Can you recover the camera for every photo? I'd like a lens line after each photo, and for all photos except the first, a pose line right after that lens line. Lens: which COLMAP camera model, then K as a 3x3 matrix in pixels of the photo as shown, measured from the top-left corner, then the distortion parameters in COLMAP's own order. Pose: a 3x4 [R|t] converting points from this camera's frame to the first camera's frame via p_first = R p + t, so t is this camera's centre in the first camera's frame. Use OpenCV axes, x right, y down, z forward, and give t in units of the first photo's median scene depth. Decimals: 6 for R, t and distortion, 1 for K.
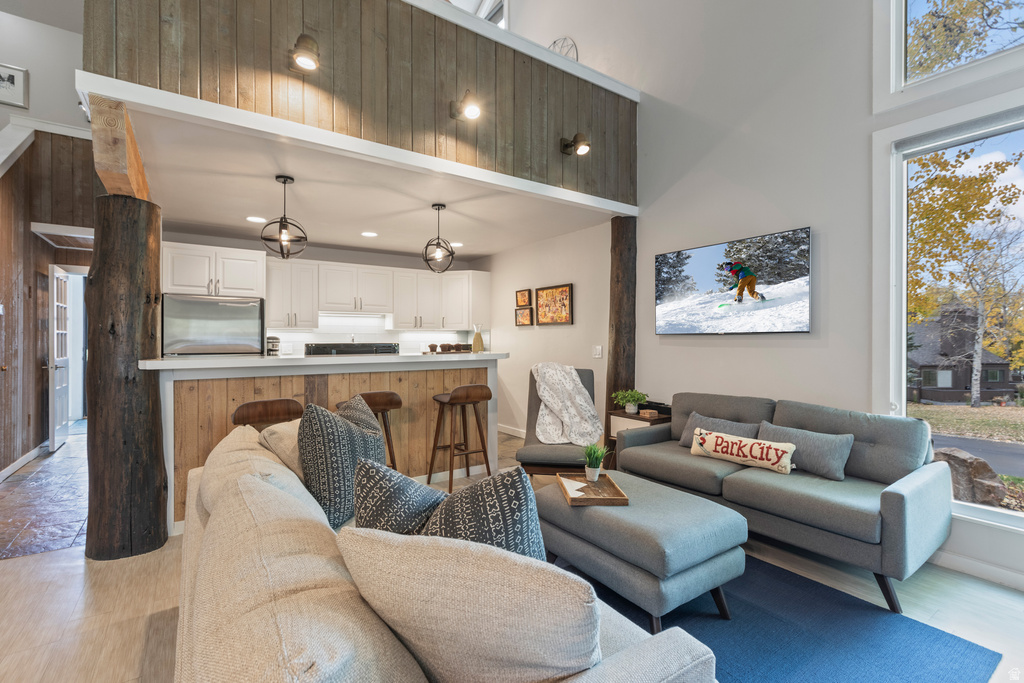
lens RADIAL K [[464.3, 0, 506.3], [0, 464.3, 338.7], [0, 0, 1]] dist [0.006992, -0.003293]
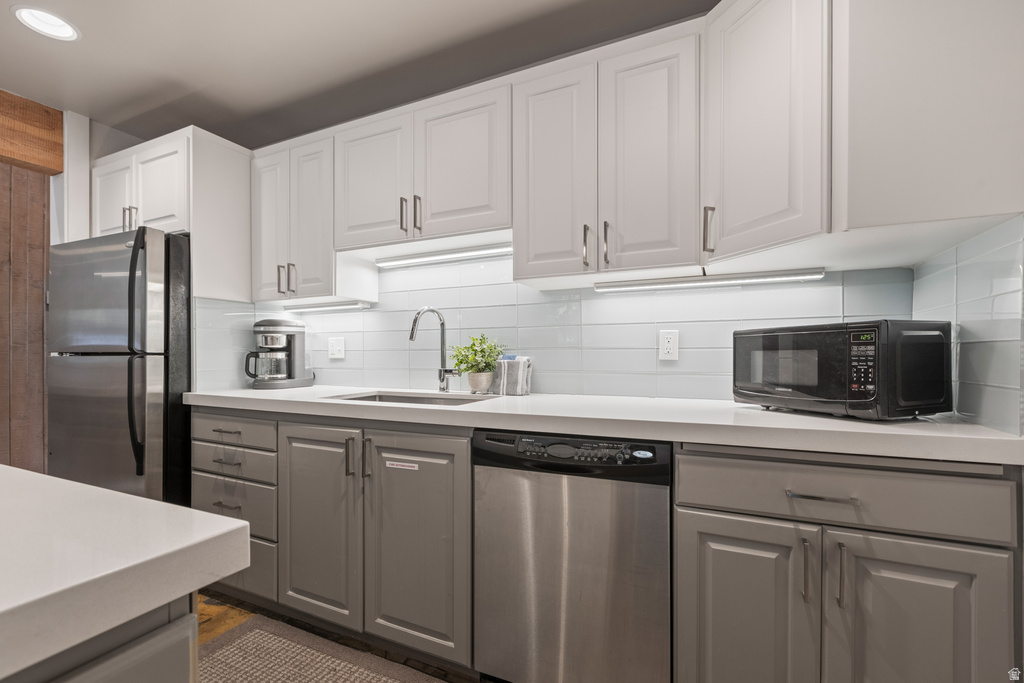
lens RADIAL K [[464.3, 0, 498.7], [0, 464.3, 359.1], [0, 0, 1]] dist [0.006992, -0.003293]
pose [[0.491106, 0.008791, -0.871055, 0.022122], [0.007360, 0.999872, 0.014240, 0.042193], [0.871069, -0.013405, 0.490978, 1.371055]]
